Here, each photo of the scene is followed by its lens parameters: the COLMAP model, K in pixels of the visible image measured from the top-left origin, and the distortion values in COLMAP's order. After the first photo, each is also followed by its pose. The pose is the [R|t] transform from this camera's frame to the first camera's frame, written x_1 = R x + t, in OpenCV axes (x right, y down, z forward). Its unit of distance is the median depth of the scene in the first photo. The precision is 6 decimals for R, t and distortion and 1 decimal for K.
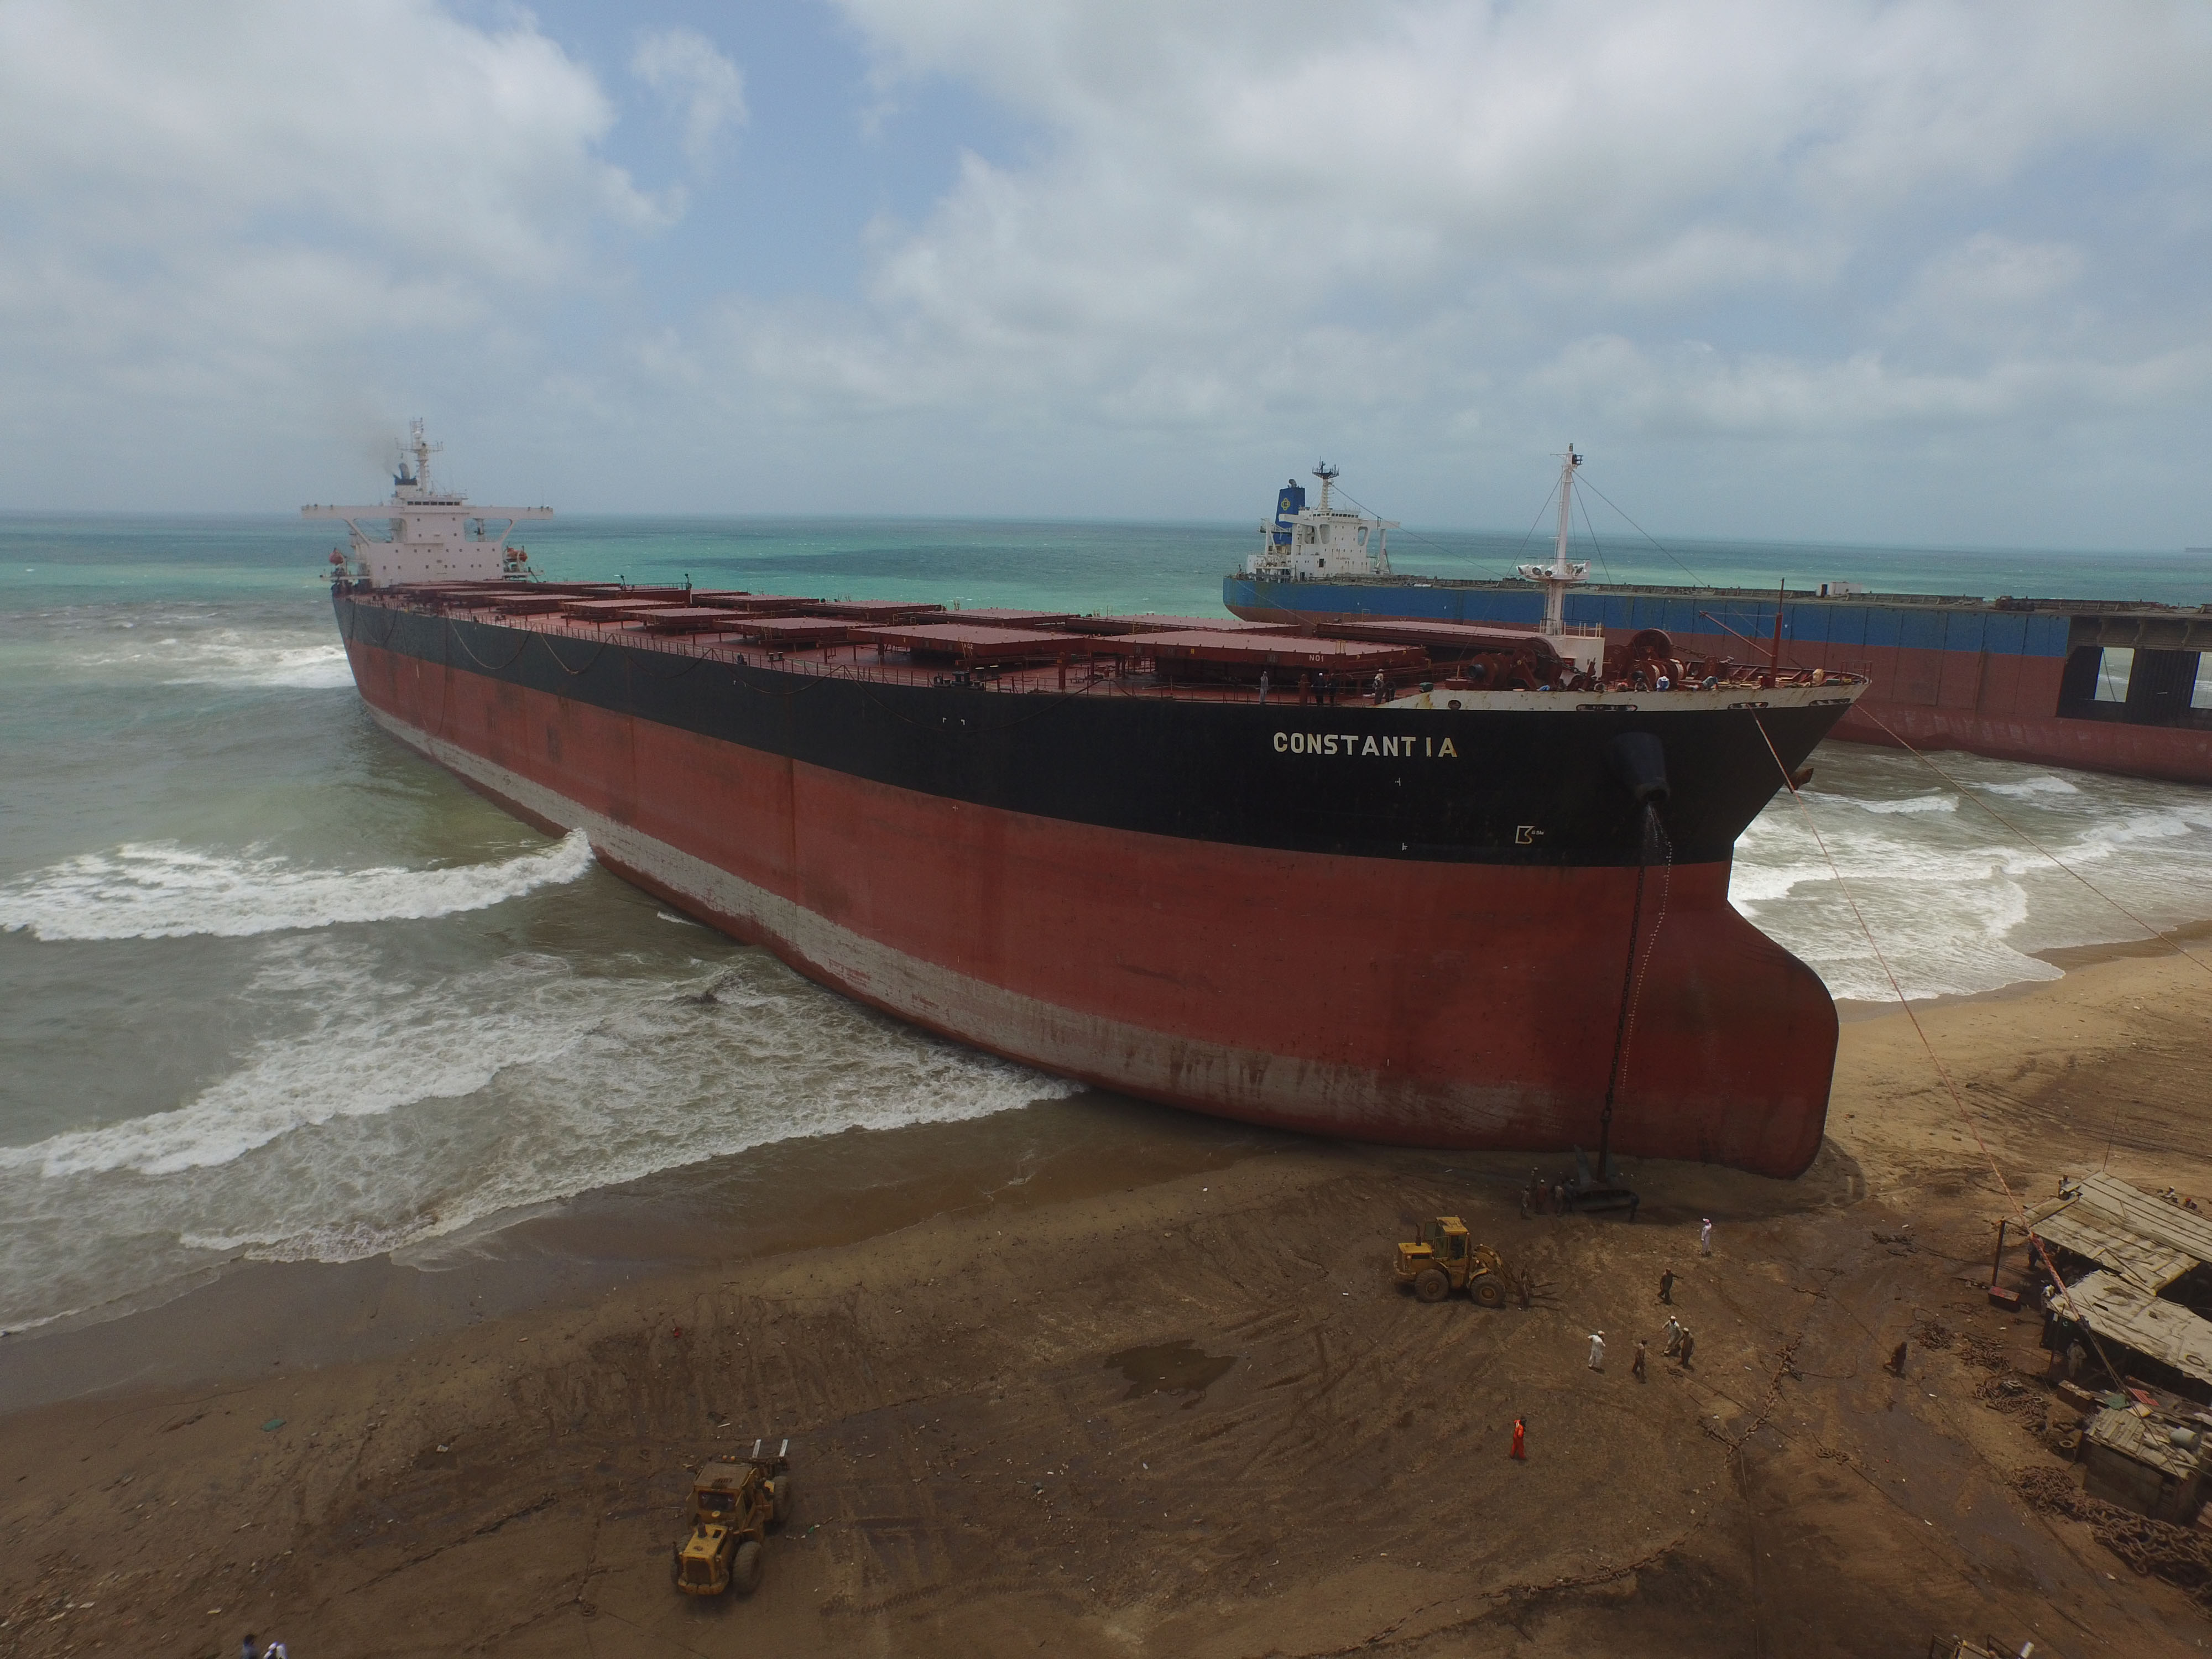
lens RADIAL K [[1297.4, 0, 1106.0], [0, 1297.4, 829.5], [0, 0, 1]] dist [-0.140328, 0.109921]
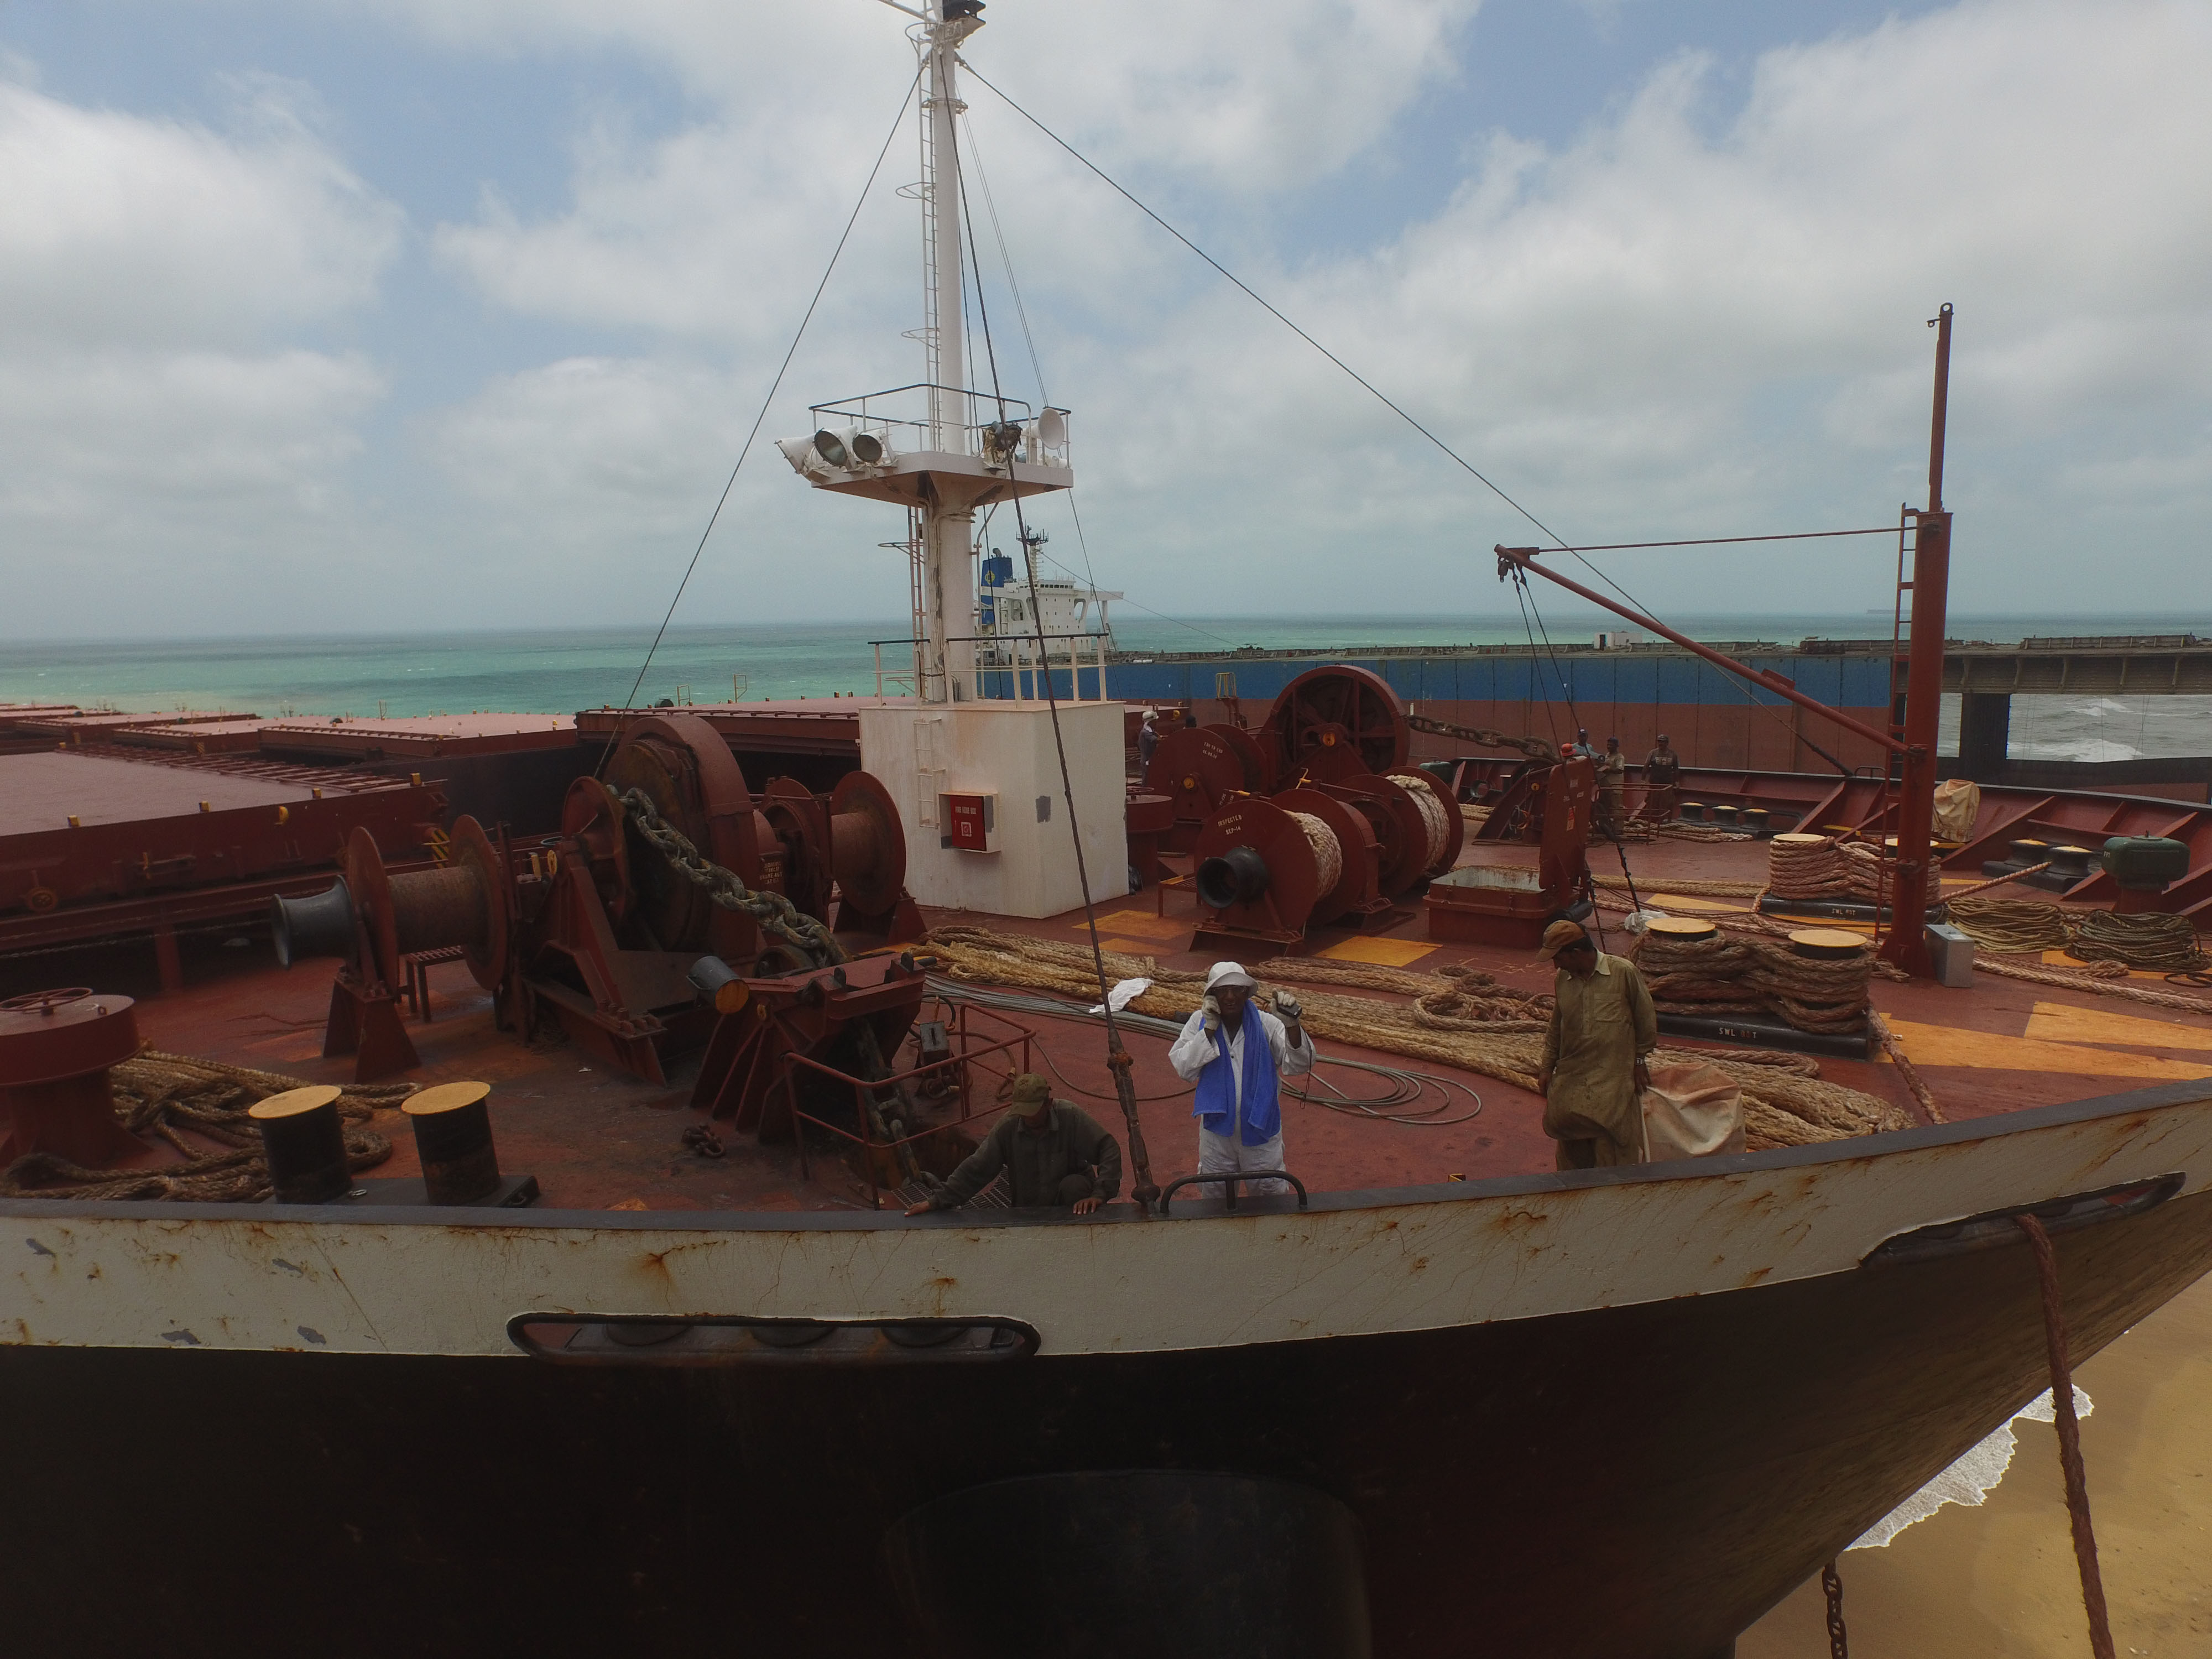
lens RADIAL K [[1297.4, 0, 1106.0], [0, 1297.4, 829.5], [0, 0, 1]] dist [-0.140328, 0.109921]
pose [[0.985375, -0.058970, 0.159869, 0.346942], [0.070427, 0.995266, -0.066969, -0.109237], [-0.155163, 0.077248, 0.984864, 0.756041]]
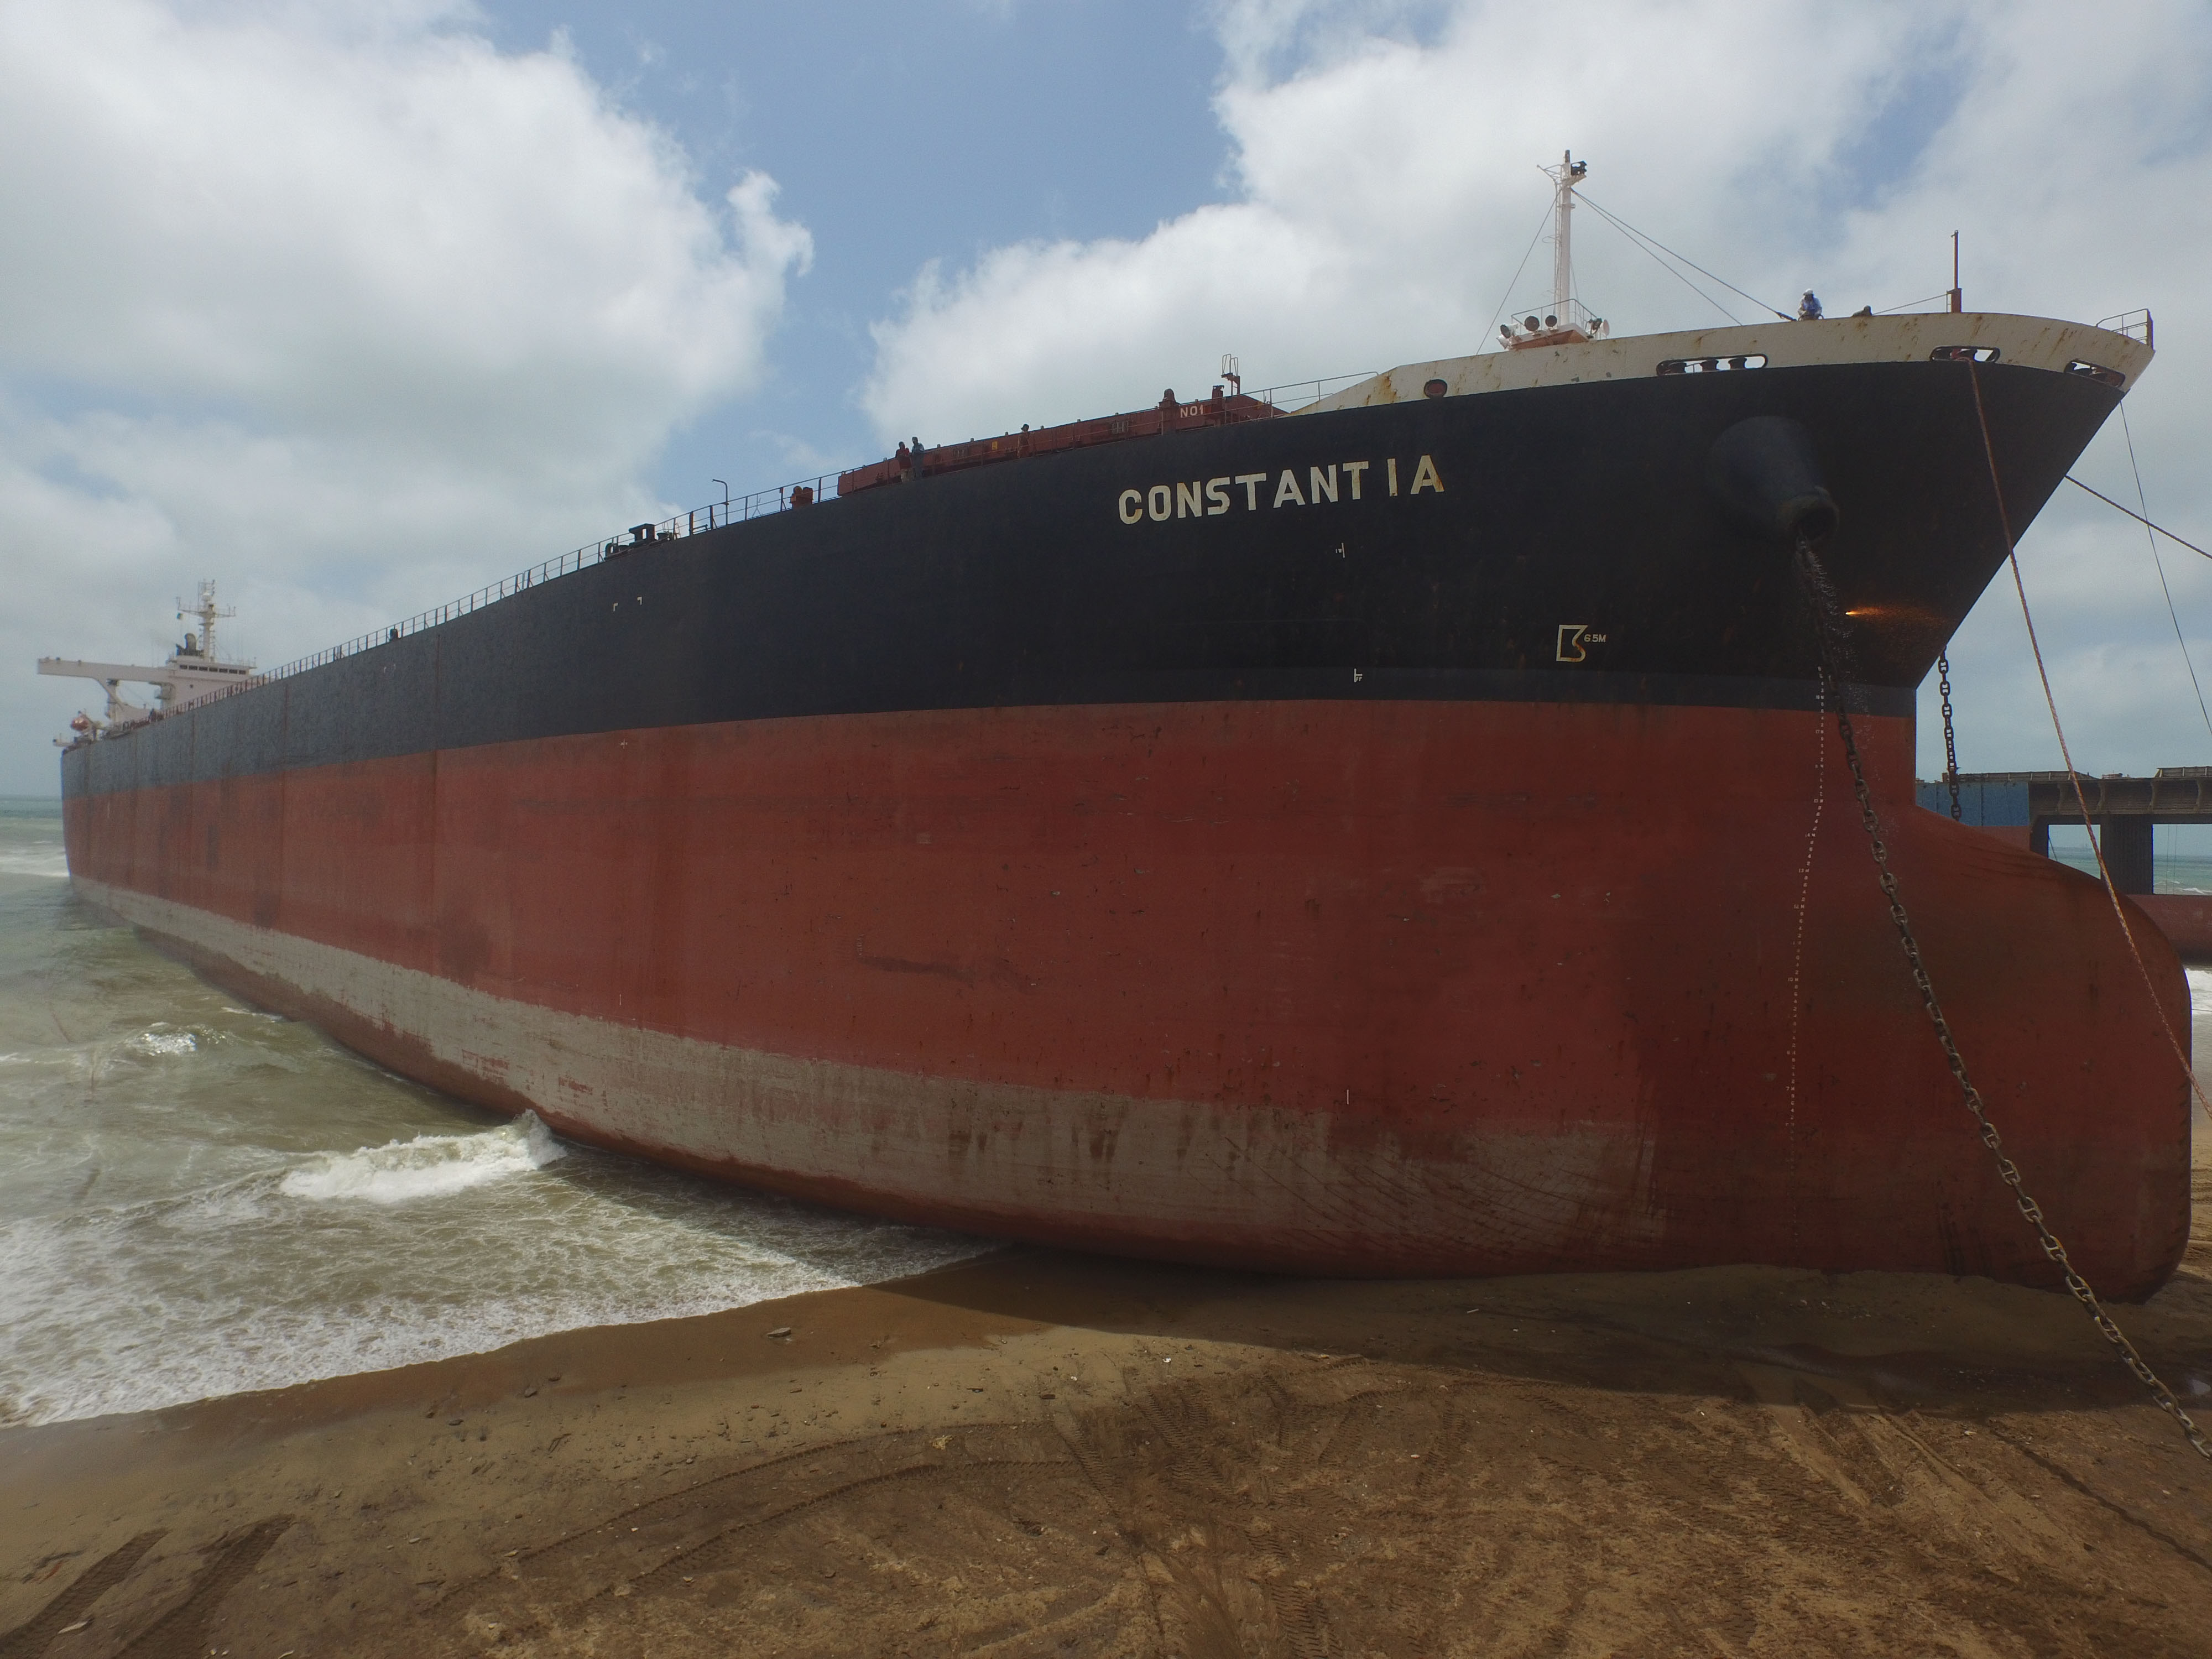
lens RADIAL K [[1297.4, 0, 1106.0], [0, 1297.4, 829.5], [0, 0, 1]] dist [-0.140328, 0.109921]
pose [[0.997139, 0.007301, 0.075241, 0.078260], [0.010219, 0.973172, -0.229850, 0.190166], [-0.074901, 0.229961, 0.970313, 0.458555]]
